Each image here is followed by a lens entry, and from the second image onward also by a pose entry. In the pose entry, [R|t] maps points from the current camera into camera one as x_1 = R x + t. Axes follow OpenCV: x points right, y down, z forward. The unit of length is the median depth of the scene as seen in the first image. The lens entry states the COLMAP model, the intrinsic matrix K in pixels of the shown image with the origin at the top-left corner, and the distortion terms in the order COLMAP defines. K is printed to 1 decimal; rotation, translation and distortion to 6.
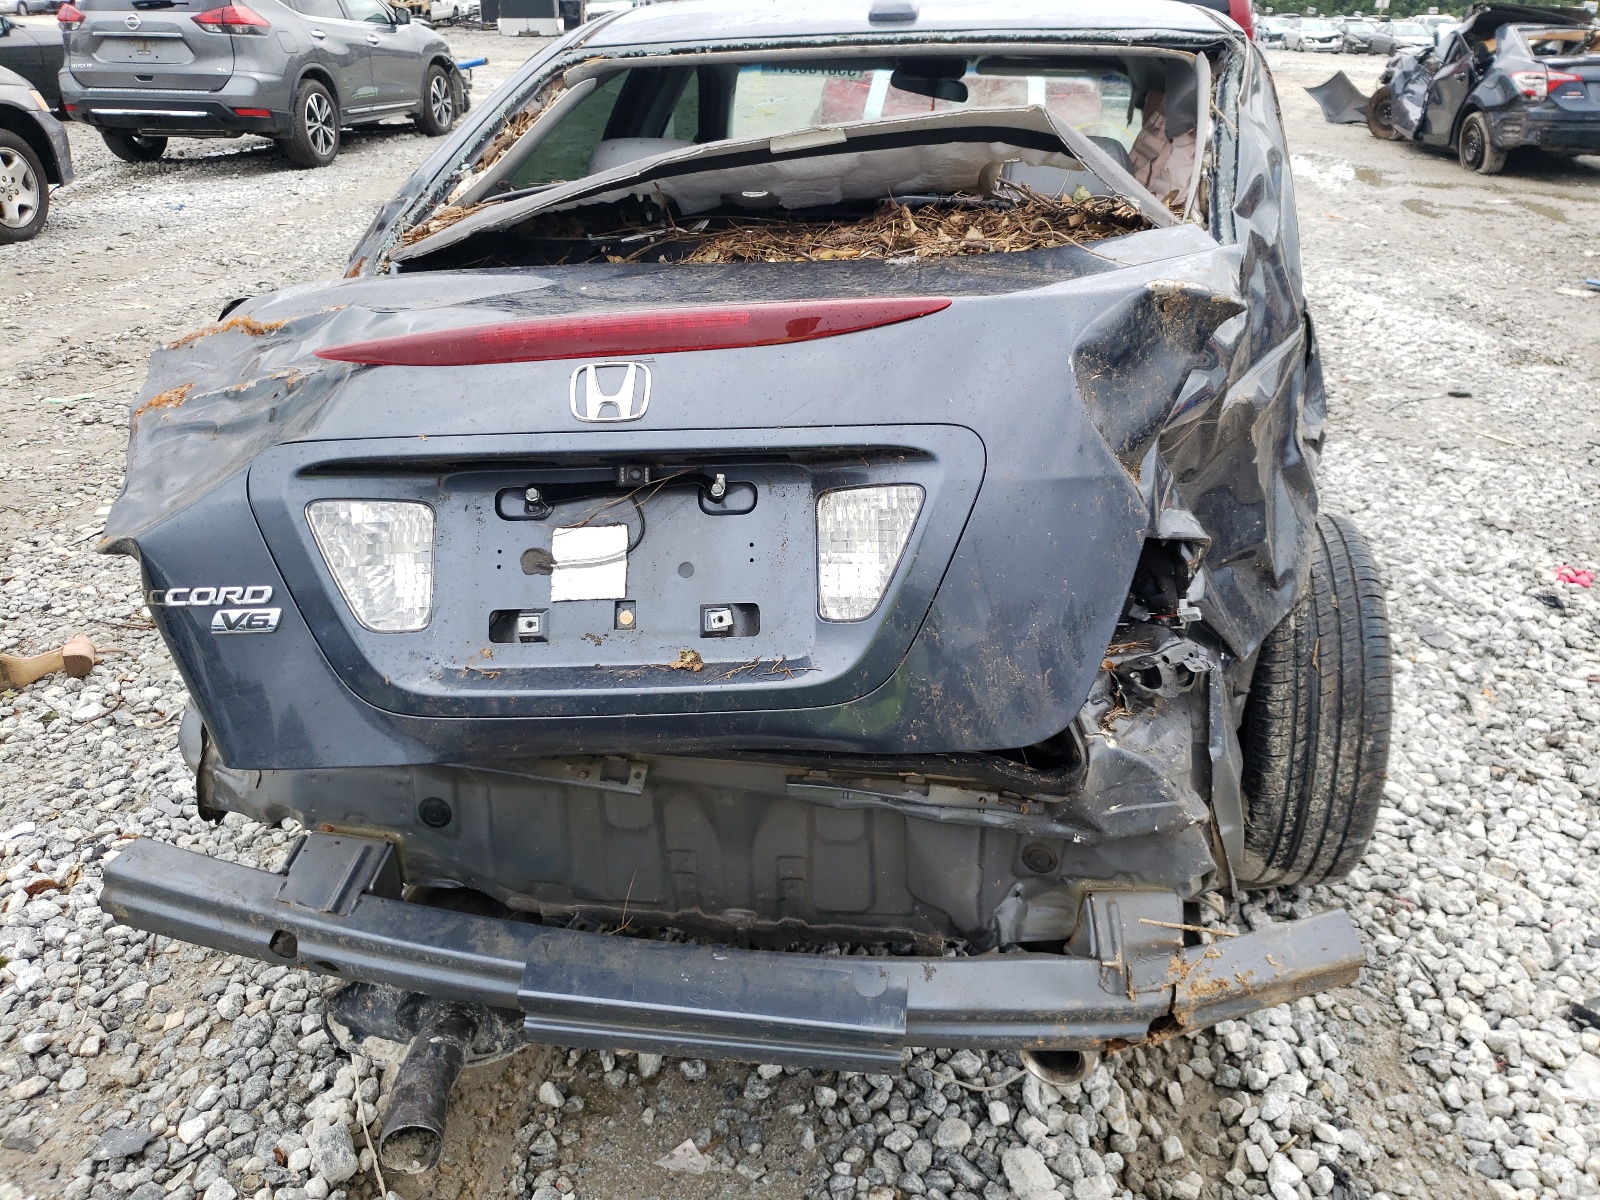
lens RADIAL K [[1234.0, 0, 800.0], [0, 1234.0, 579.0], [0, 0, 1]] dist [-0.005213, -0.003842]
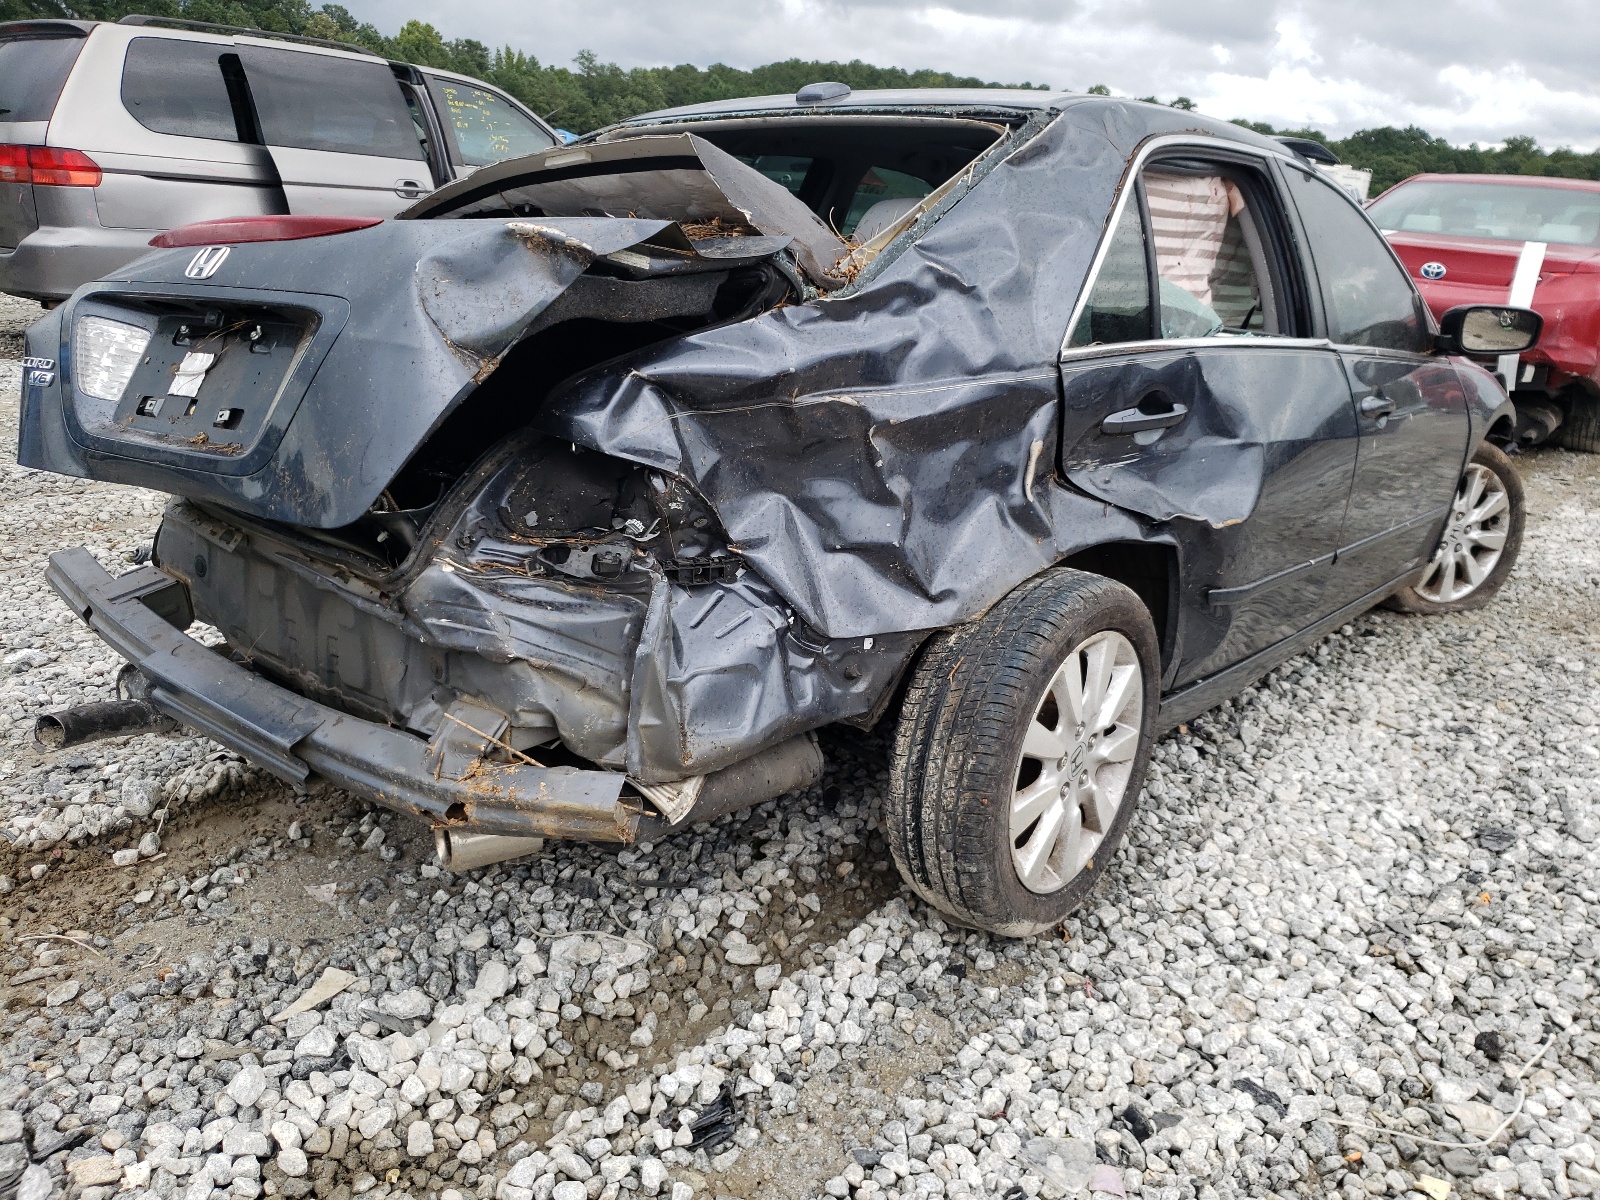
lens RADIAL K [[1198.9, 0, 800.0], [0, 1198.9, 600.0], [0, 0, 1]] dist [0.011708, 0.002825]
pose [[0.860170, 0.203295, -0.467737, 0.773986], [-0.253688, 0.966163, -0.046604, 0.085119], [0.442436, 0.158747, 0.882638, 0.032899]]
